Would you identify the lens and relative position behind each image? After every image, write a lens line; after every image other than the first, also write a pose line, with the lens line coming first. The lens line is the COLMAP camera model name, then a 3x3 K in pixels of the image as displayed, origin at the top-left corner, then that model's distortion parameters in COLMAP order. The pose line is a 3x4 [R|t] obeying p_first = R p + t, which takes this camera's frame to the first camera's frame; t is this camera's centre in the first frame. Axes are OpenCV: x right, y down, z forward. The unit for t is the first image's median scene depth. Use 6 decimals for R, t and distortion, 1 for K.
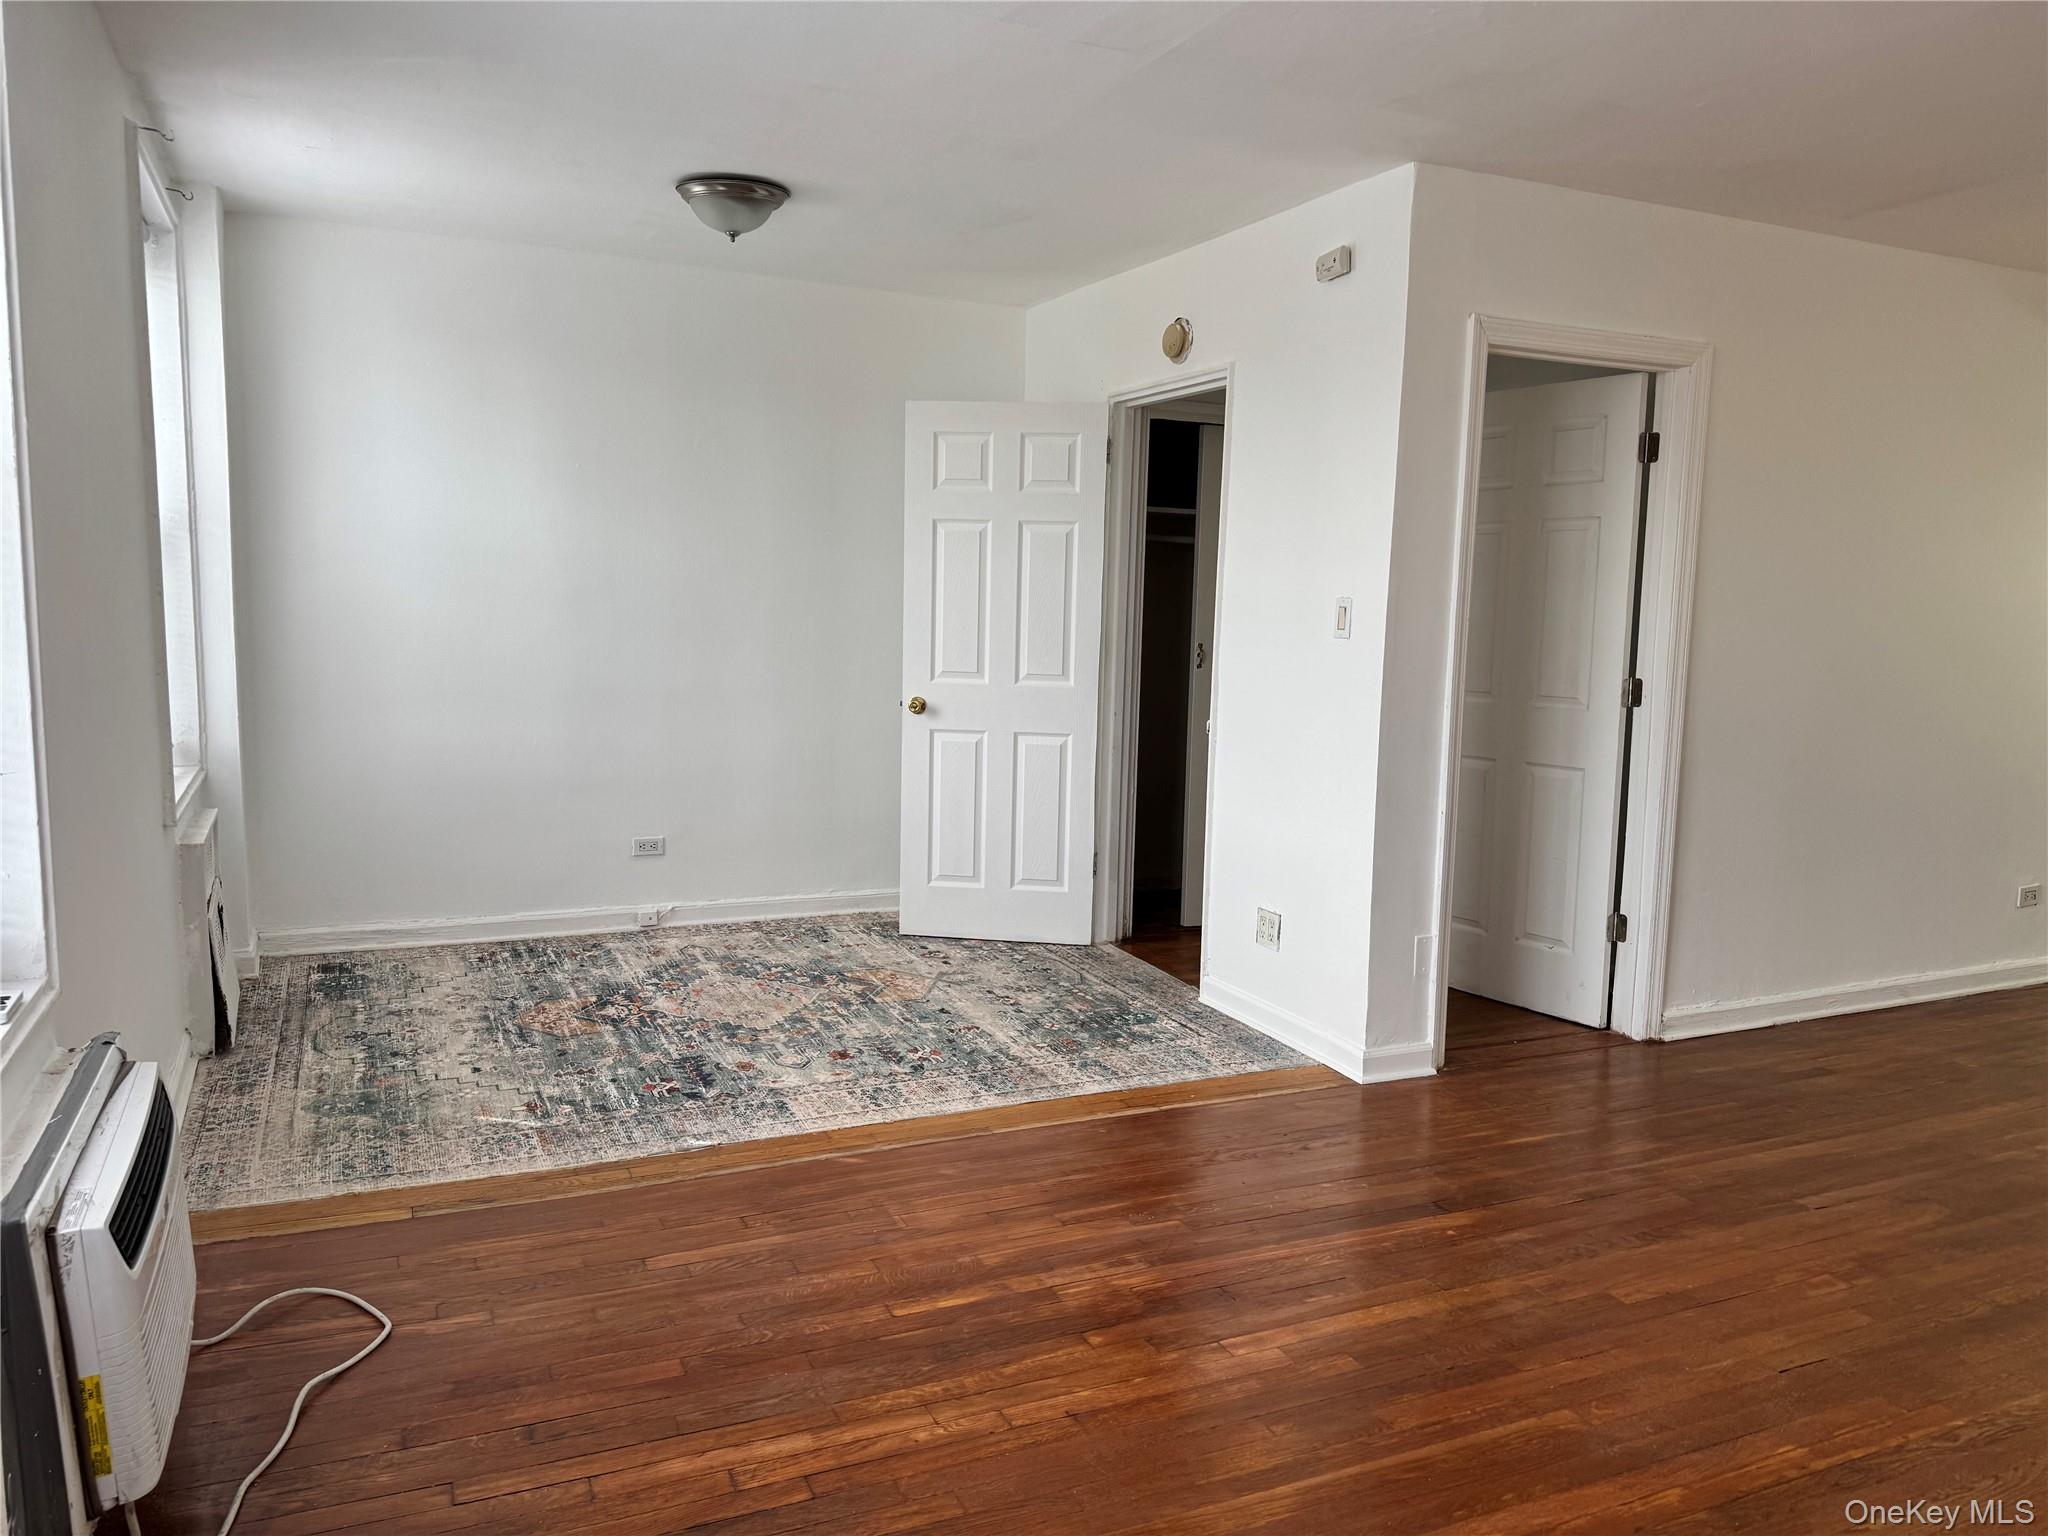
lens RADIAL K [[1433.2, 0, 1037.7], [0, 1433.2, 780.2], [0, 0, 1]] dist [0.076858, -0.091606]
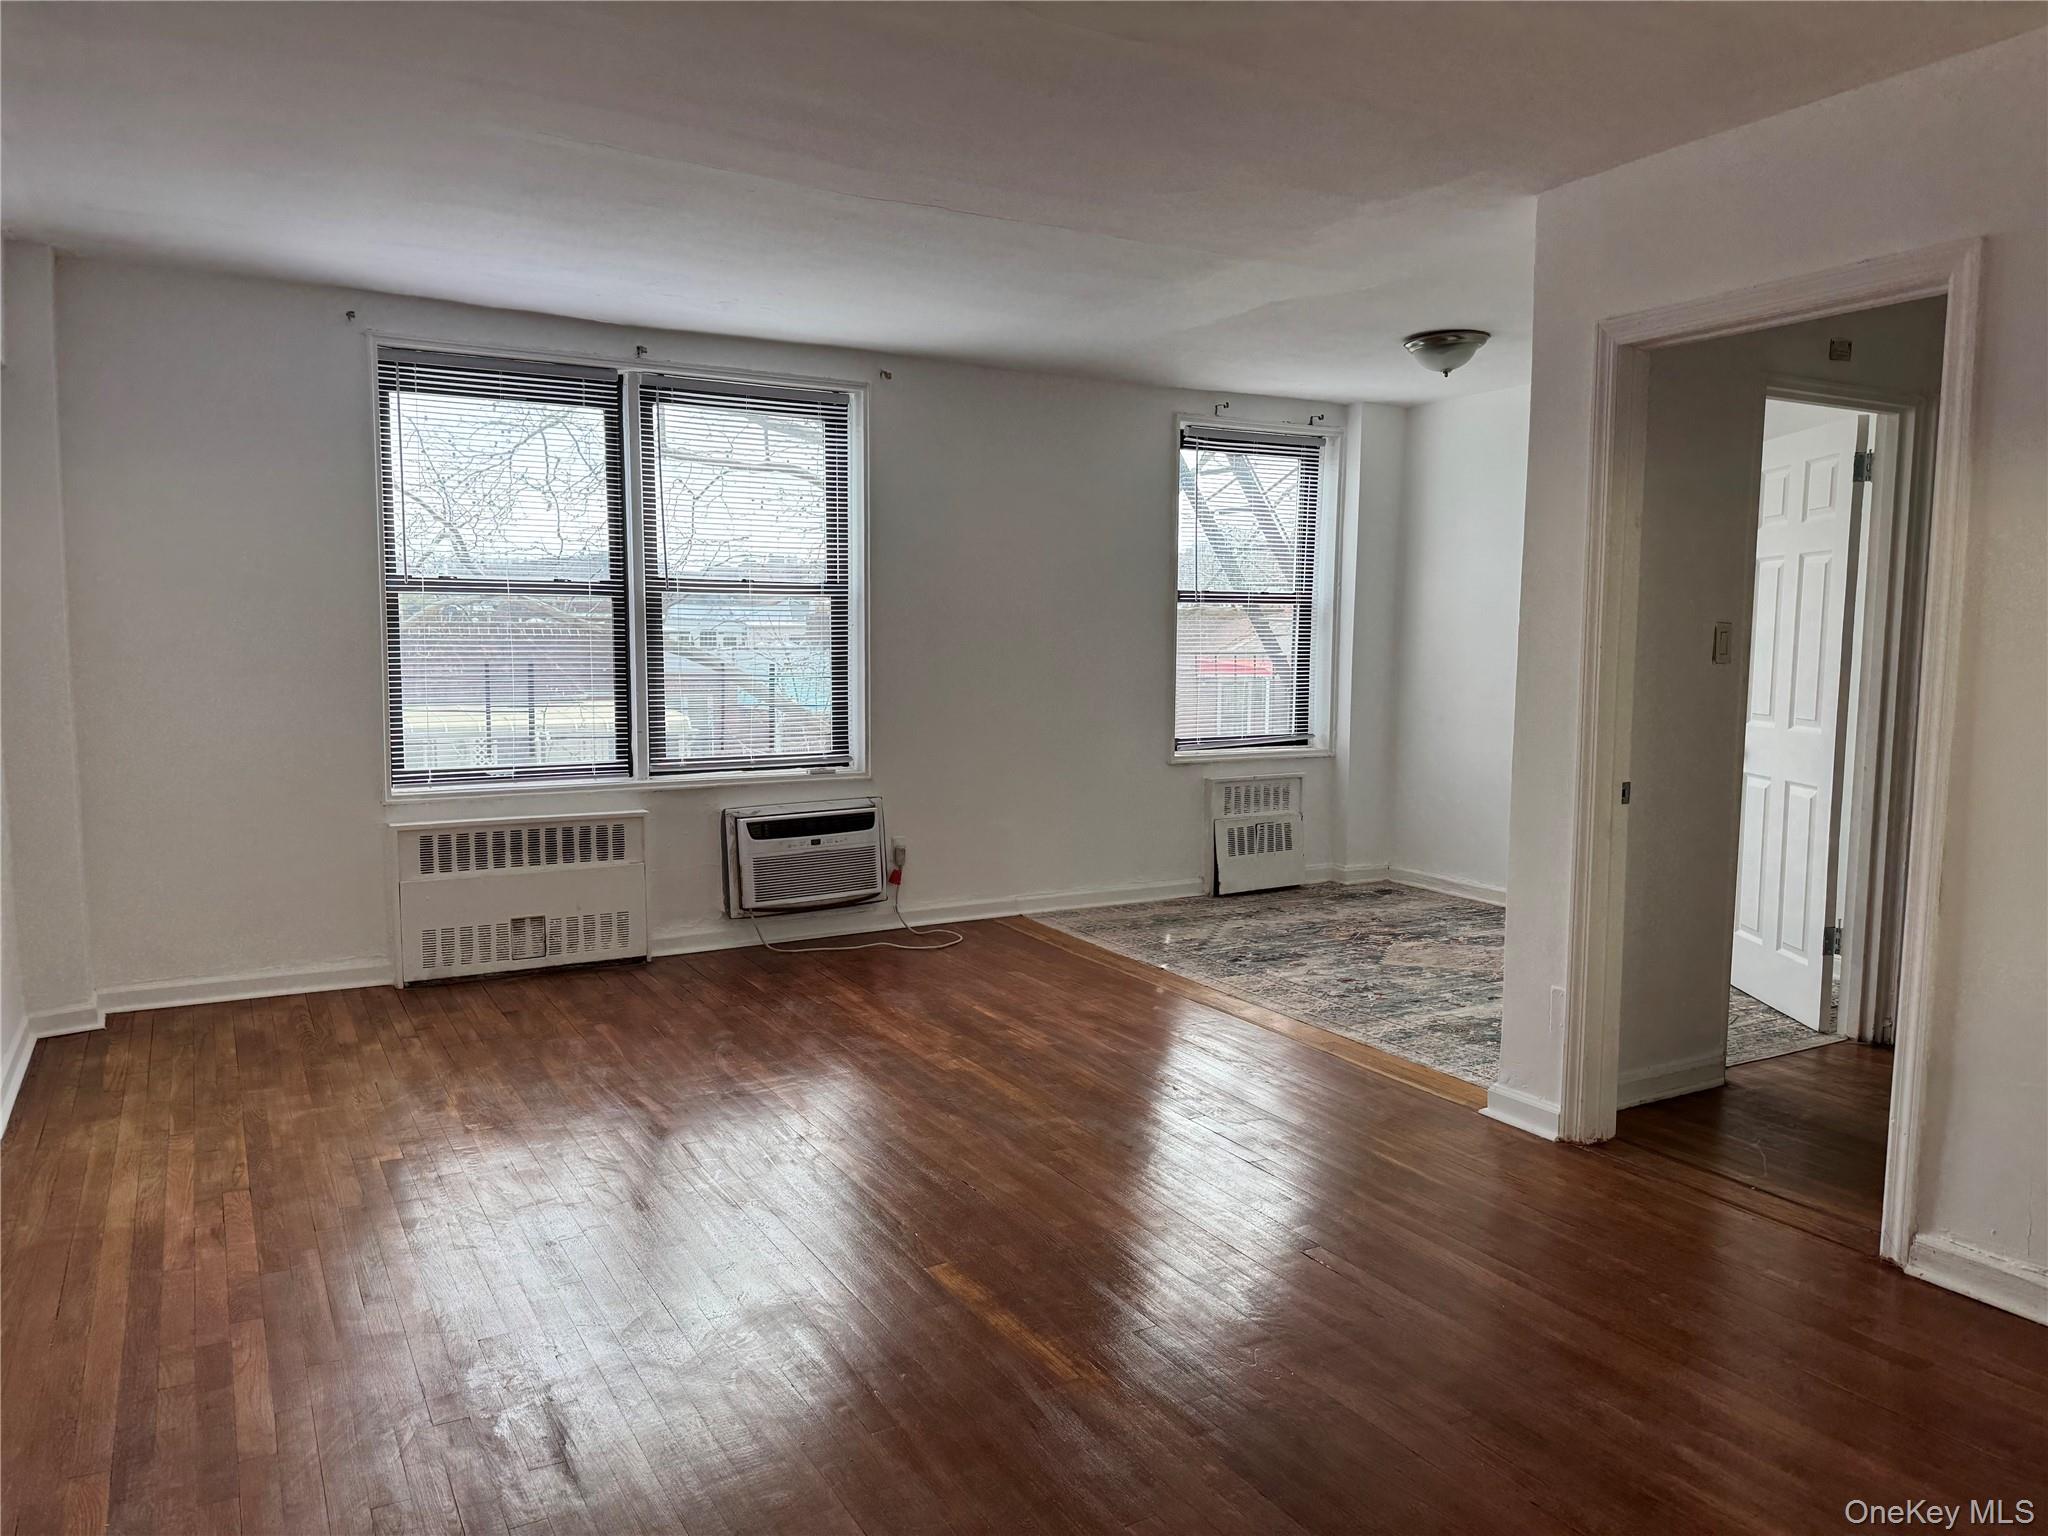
lens RADIAL K [[1433.2, 0, 1019.8], [0, 1433.2, 776.0], [0, 0, 1]] dist [0.076858, -0.091606]
pose [[0.078522, 0.072571, -0.994267, 1.152072], [-0.132726, 0.989229, 0.061722, -0.038685], [0.988037, 0.127119, 0.087308, 0.556874]]
